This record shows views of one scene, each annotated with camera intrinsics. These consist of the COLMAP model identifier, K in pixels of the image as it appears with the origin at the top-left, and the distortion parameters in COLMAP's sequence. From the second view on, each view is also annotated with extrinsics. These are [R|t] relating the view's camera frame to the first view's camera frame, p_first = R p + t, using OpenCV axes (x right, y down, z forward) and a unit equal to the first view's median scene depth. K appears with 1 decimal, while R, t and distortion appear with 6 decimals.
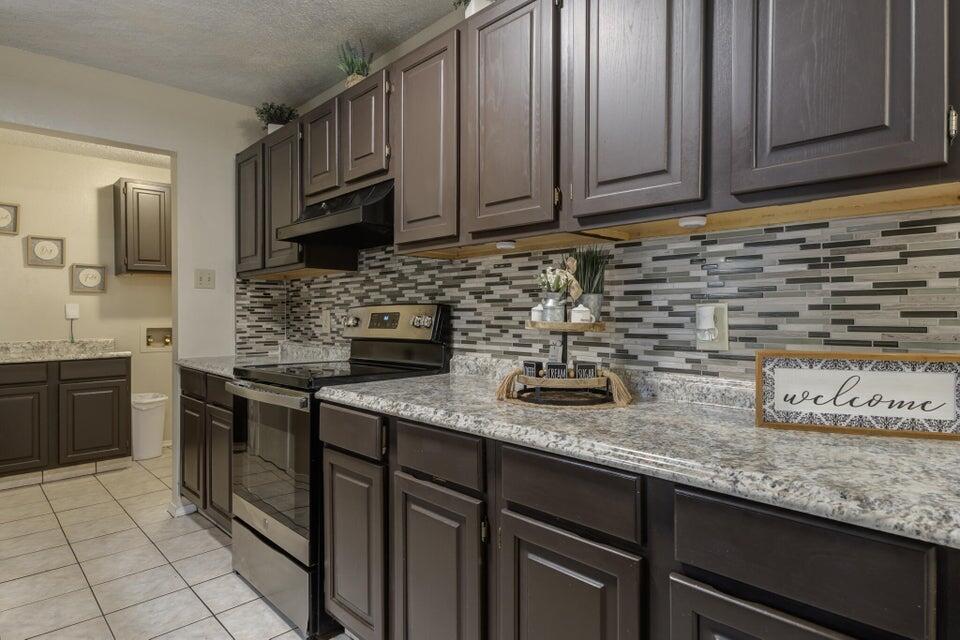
lens RADIAL K [[549.5, 0, 493.3], [0, 549.5, 313.1], [0, 0, 1]] dist [0.004199, 0.000361]
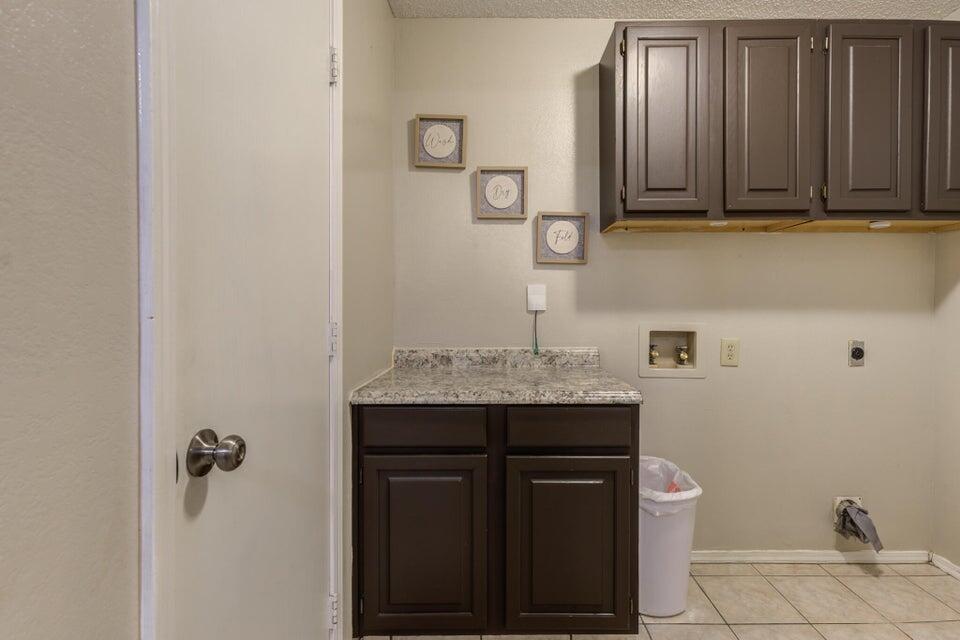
lens RADIAL K [[479.1, 0, 495.7], [0, 479.1, 317.8], [0, 0, 1]] dist [-0.001742, -0.000156]
pose [[0.718889, 0.023347, -0.694732, -0.658698], [-0.004771, 0.999578, 0.028655, 0.004376], [0.695108, -0.017285, 0.718697, 0.898716]]
